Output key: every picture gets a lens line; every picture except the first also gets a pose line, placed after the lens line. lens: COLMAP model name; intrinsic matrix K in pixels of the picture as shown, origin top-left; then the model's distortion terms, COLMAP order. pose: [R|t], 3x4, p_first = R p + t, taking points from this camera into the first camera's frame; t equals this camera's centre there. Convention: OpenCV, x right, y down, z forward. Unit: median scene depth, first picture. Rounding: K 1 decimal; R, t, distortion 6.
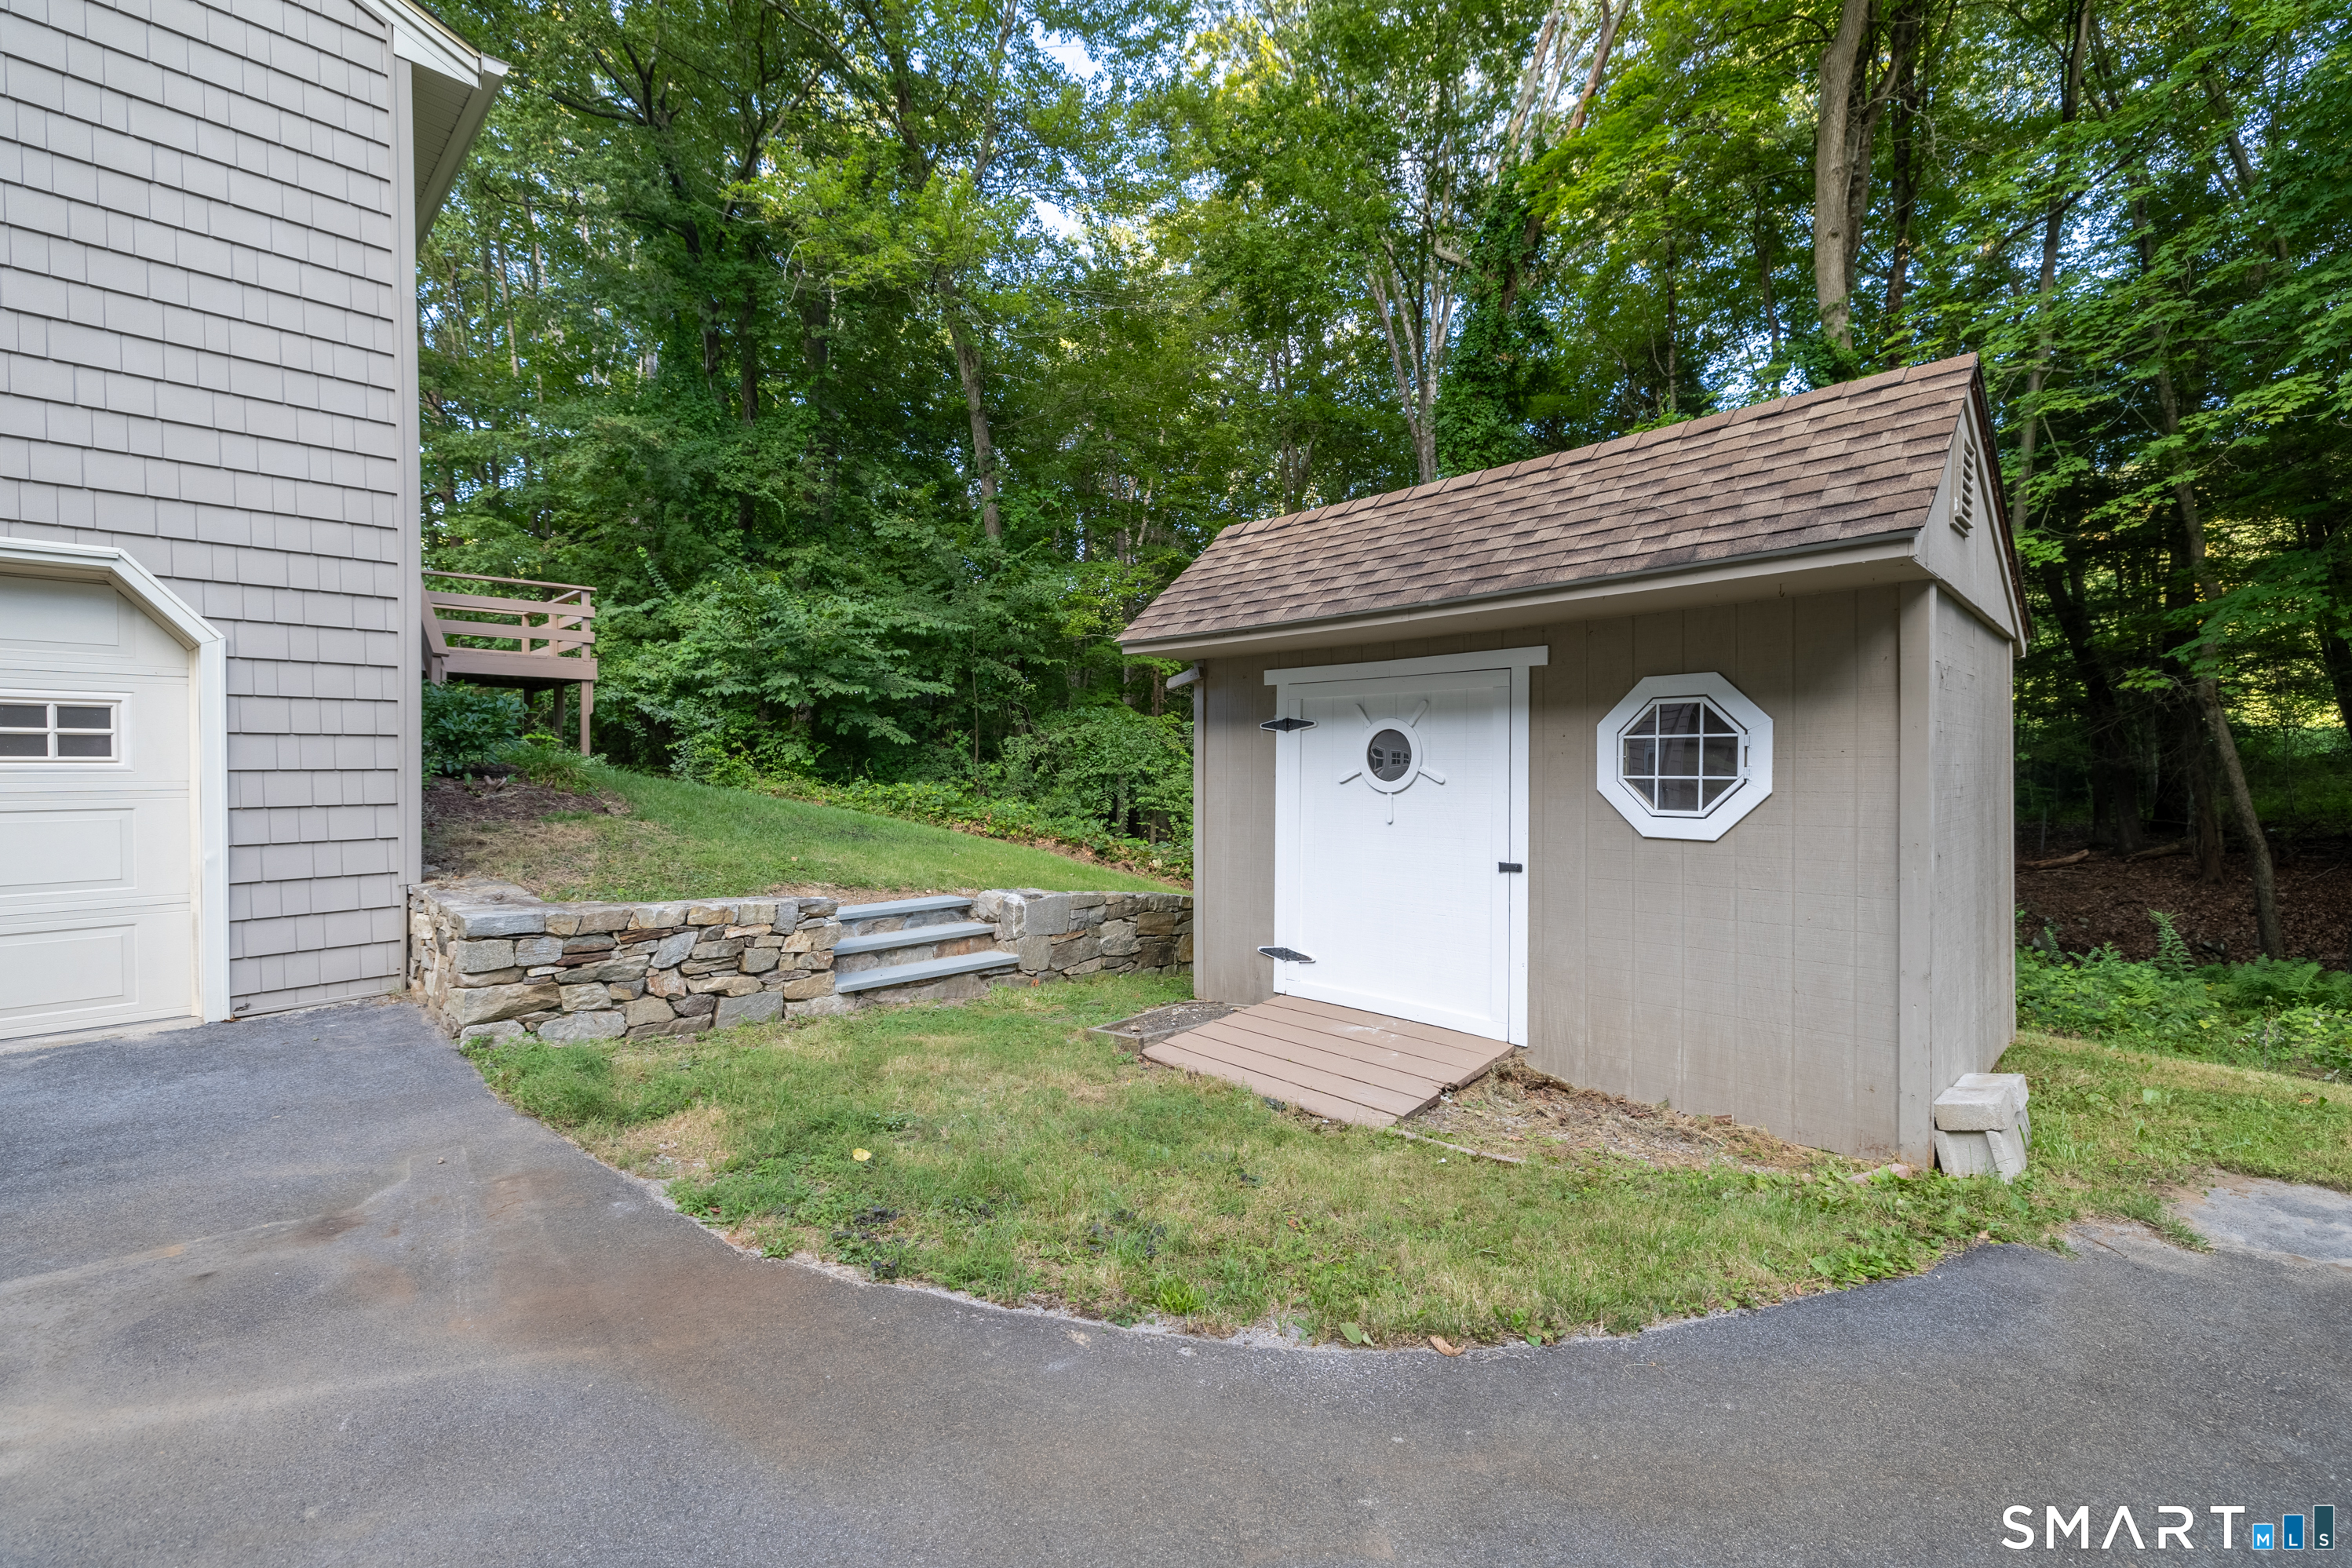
lens RADIAL K [[954.0, 0, 1176.0], [0, 954.0, 784.0], [0, 0, 1]] dist [0.001079, 0.000097]
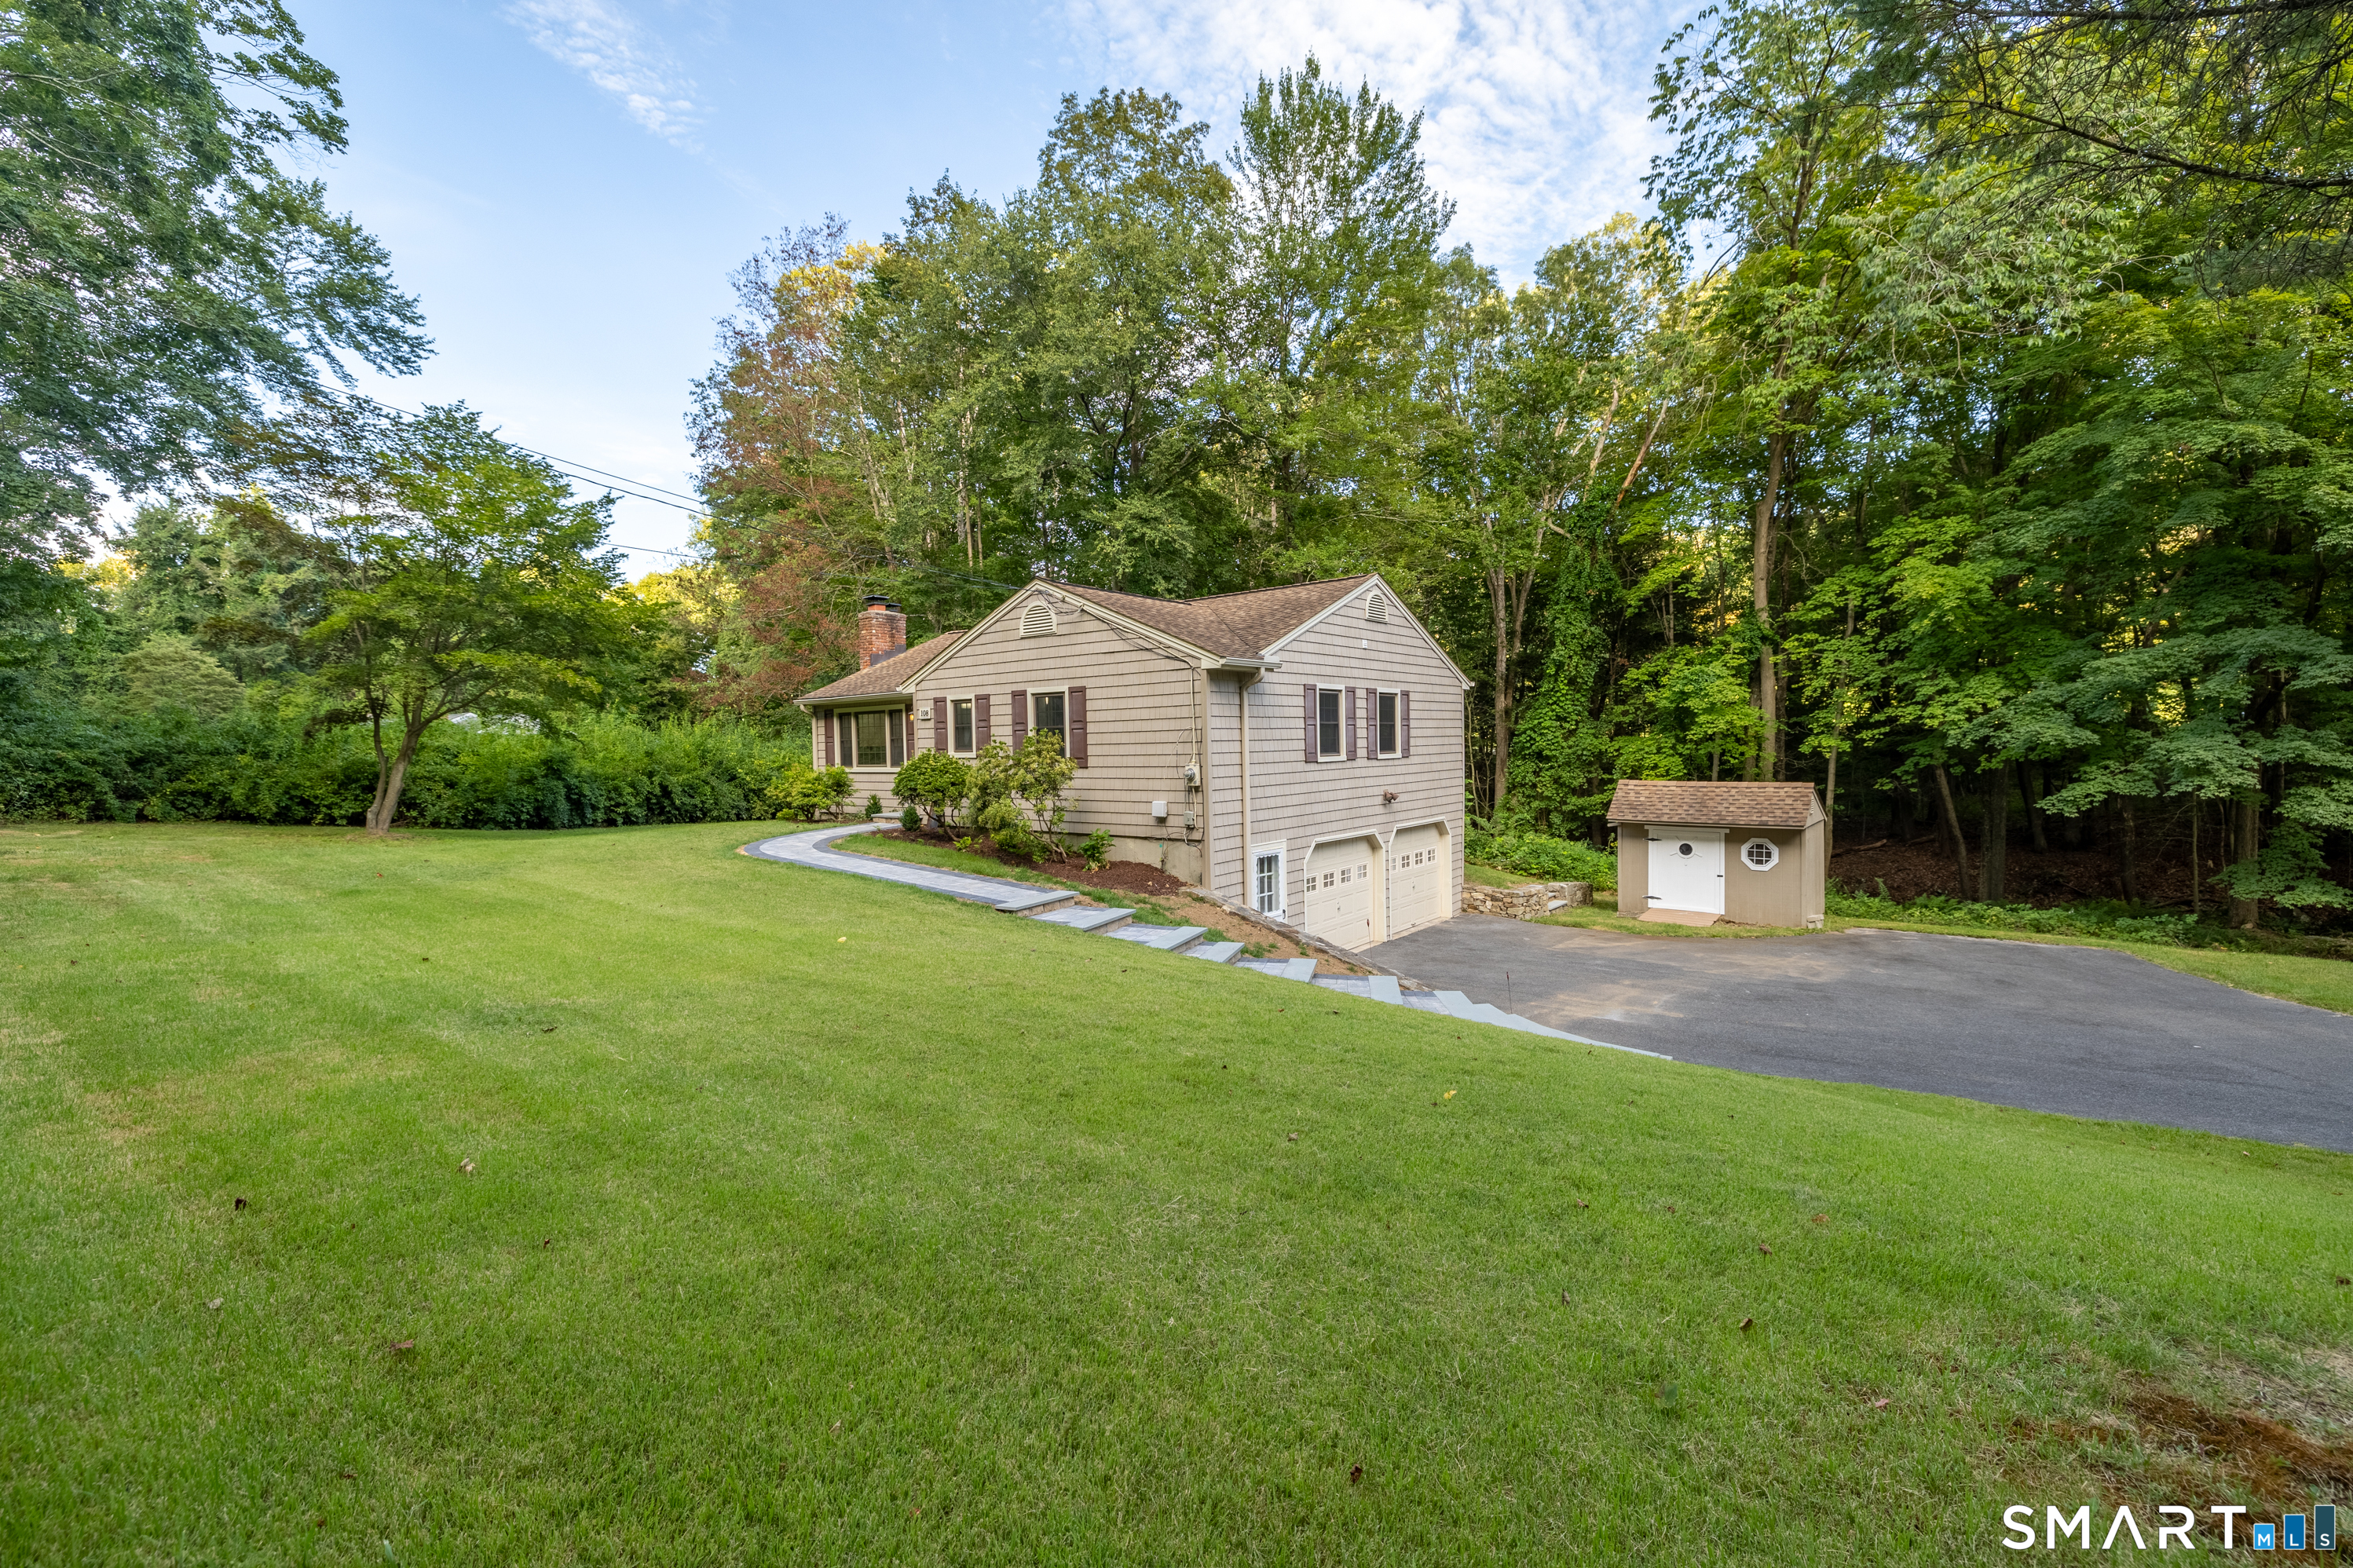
lens RADIAL K [[1010.5, 0, 1181.2], [0, 1010.5, 752.8], [0, 0, 1]] dist [-0.000515, -0.000028]
pose [[0.993395, -0.014273, 0.113858, -2.862289], [0.014880, 0.999879, -0.004484, -0.538071], [-0.113780, 0.006149, 0.993487, -3.656165]]
